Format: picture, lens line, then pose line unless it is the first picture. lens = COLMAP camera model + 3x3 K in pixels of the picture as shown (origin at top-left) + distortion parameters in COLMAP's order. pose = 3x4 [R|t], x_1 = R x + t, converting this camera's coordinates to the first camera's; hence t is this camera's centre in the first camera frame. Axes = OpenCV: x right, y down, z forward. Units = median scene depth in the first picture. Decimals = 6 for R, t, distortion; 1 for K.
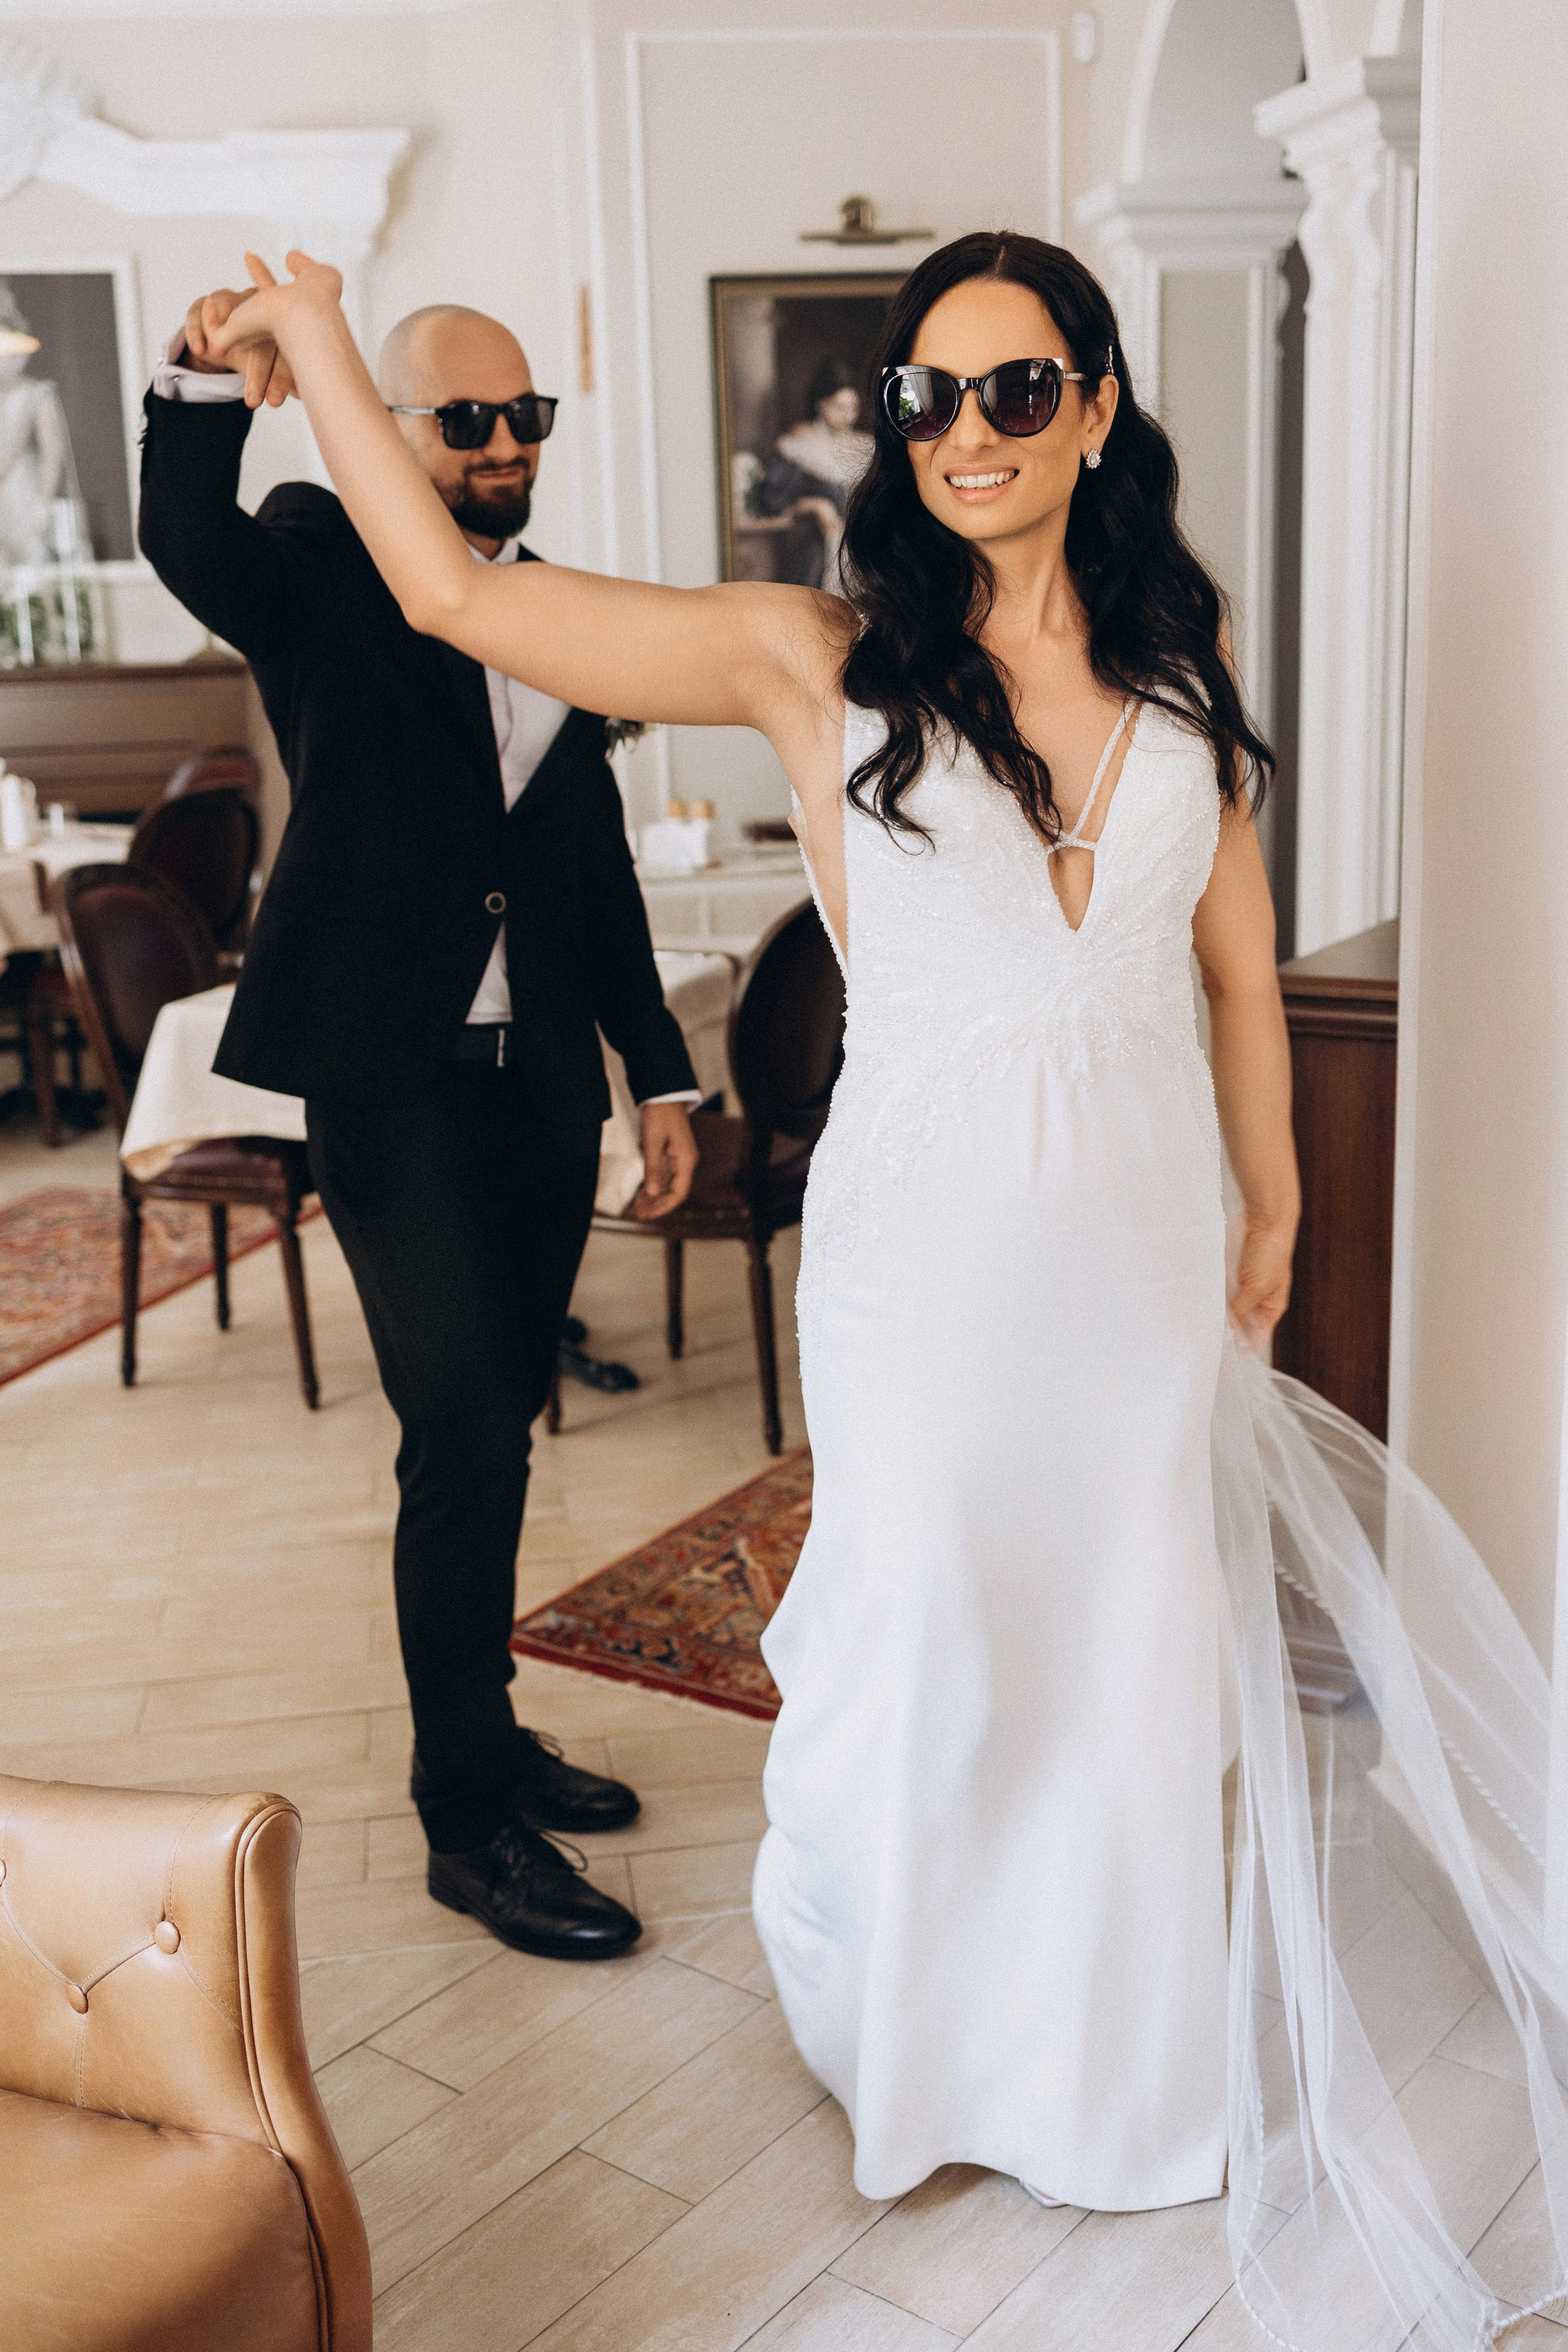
lens RADIAL K [[2632.1, 0, 784.0], [0, 2632.1, 1176.0], [0, 0, 1]] dist [0.027708, -0.019187]
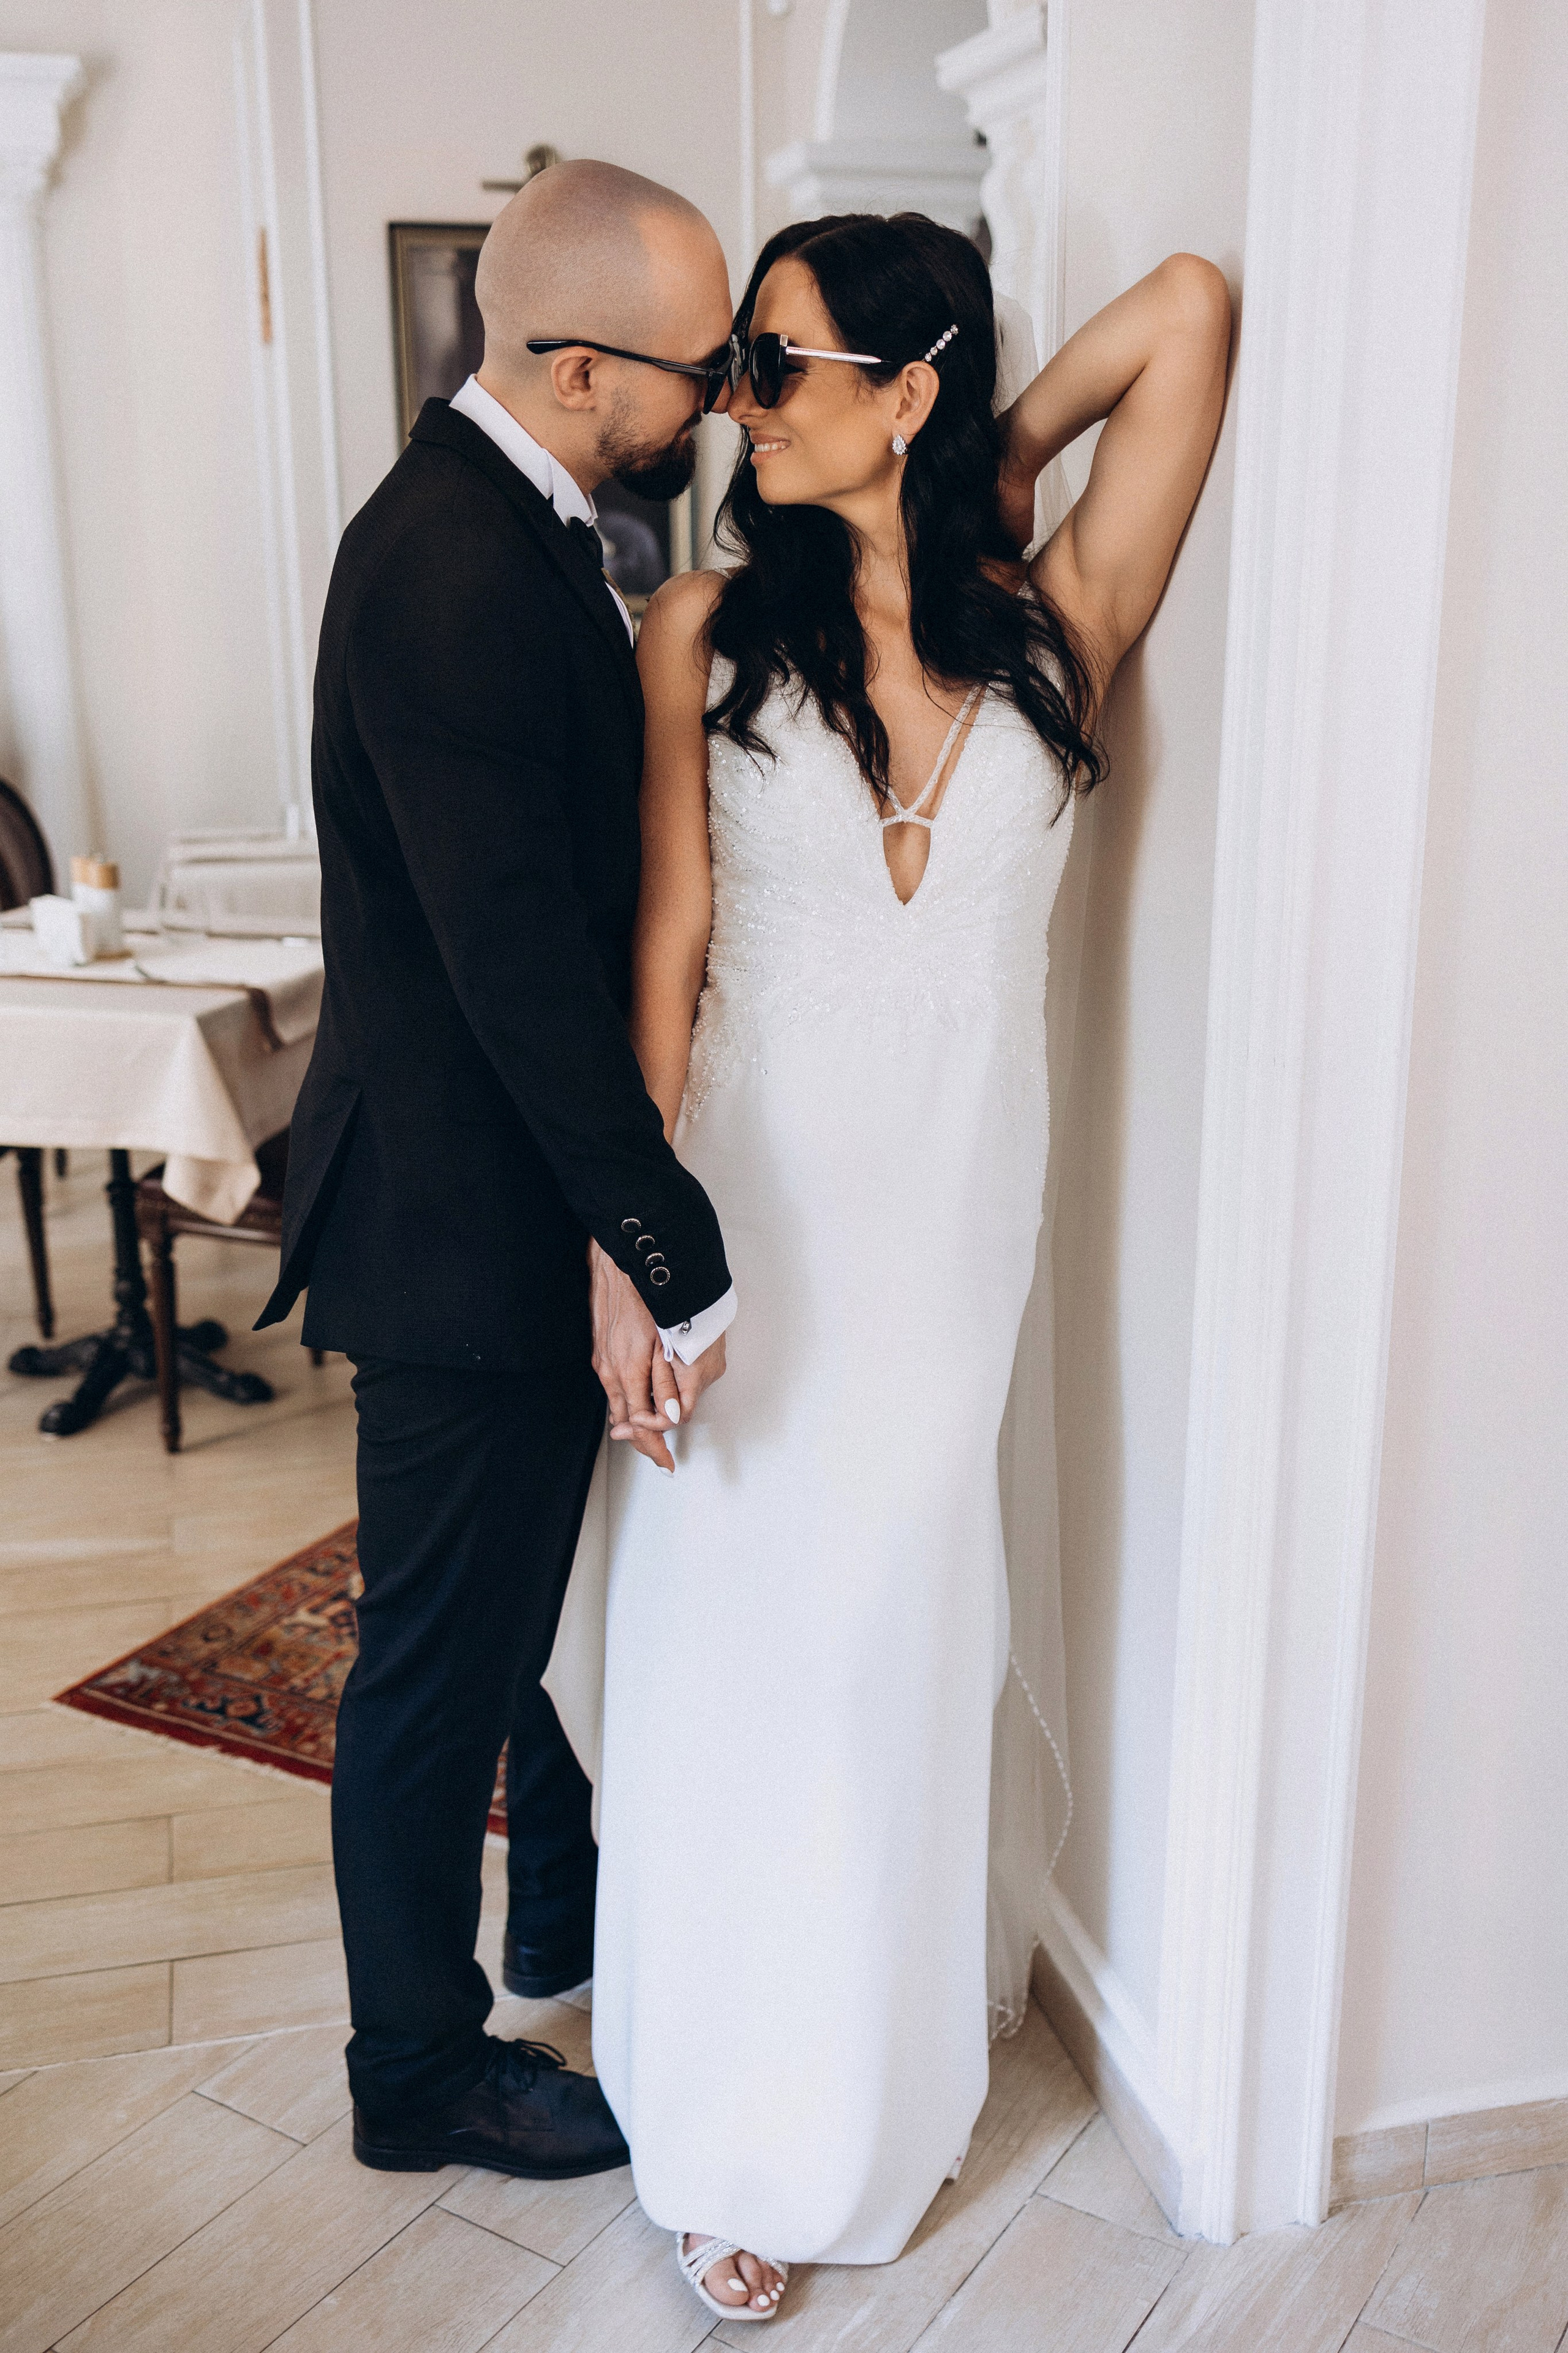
lens RADIAL K [[2509.3, 0, 778.4], [0, 2509.3, 1251.9], [0, 0, 1]] dist [0.040864, -0.045231]
pose [[0.995351, 0.003806, 0.096242, 0.050468], [-0.008179, 0.998950, 0.045079, -0.019398], [-0.095969, -0.045657, 0.994337, 0.112767]]
